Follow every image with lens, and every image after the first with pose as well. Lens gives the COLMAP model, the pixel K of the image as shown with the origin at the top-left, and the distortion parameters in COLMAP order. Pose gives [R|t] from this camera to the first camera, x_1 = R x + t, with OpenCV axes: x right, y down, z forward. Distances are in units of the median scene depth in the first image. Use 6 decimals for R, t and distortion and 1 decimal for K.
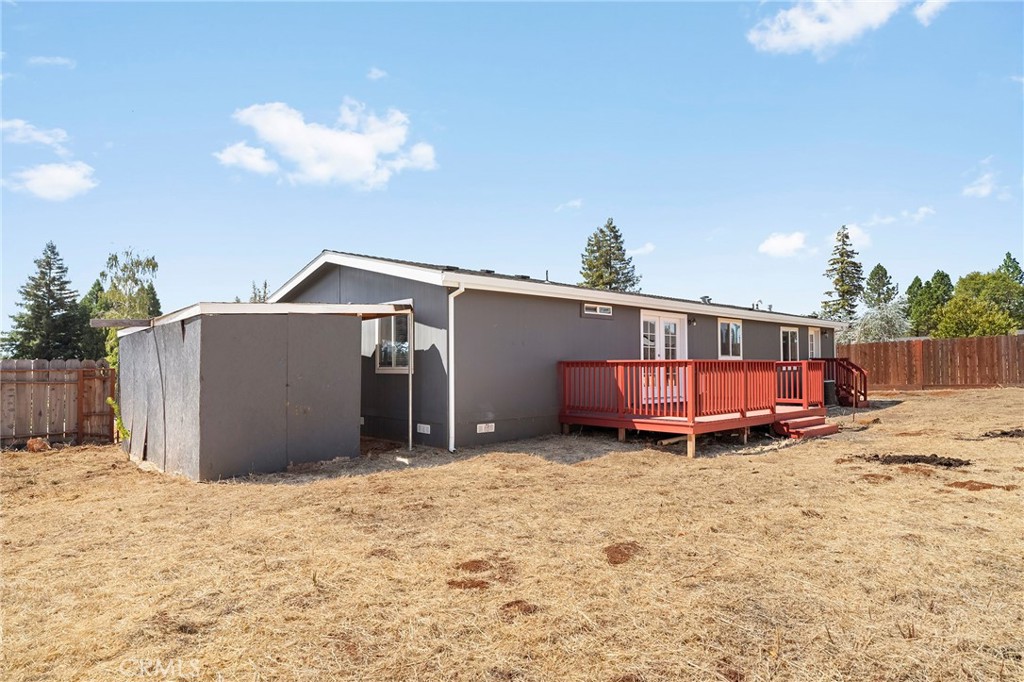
lens RADIAL K [[600.9, 0, 512.0], [0, 600.9, 341.0], [0, 0, 1]] dist [-0.002614, -0.001103]
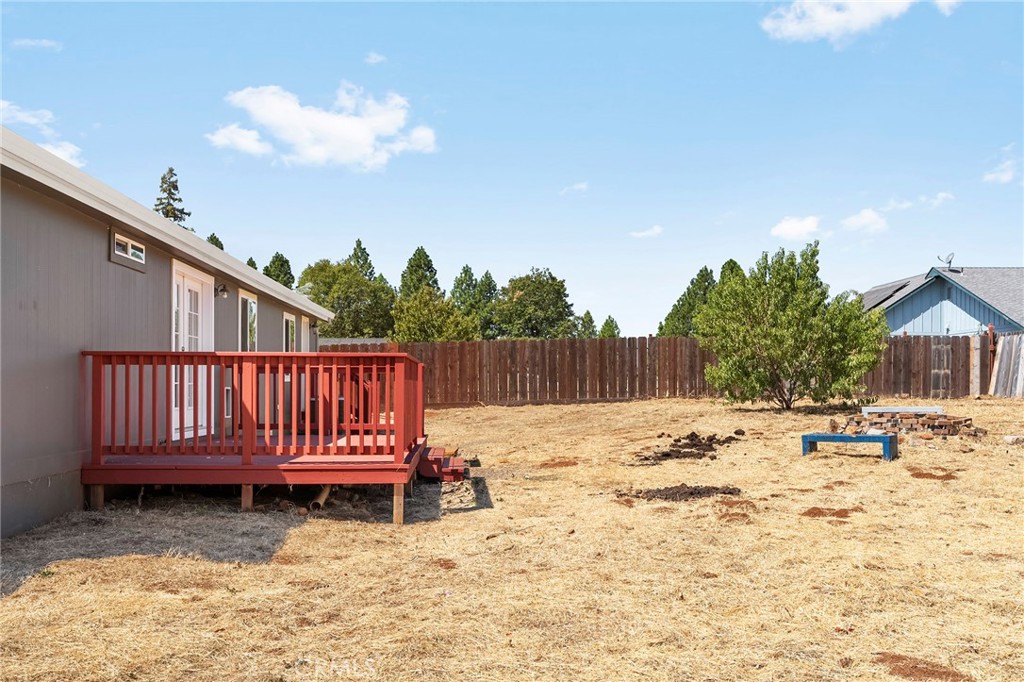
lens RADIAL K [[978.0, 0, 512.0], [0, 978.0, 341.0], [0, 0, 1]] dist [0.002913, 0.002395]
pose [[0.634349, 0.040088, 0.772007, -0.180199], [-0.038605, 0.999051, -0.020157, 0.017577], [-0.772082, -0.017016, 0.635295, 0.167300]]
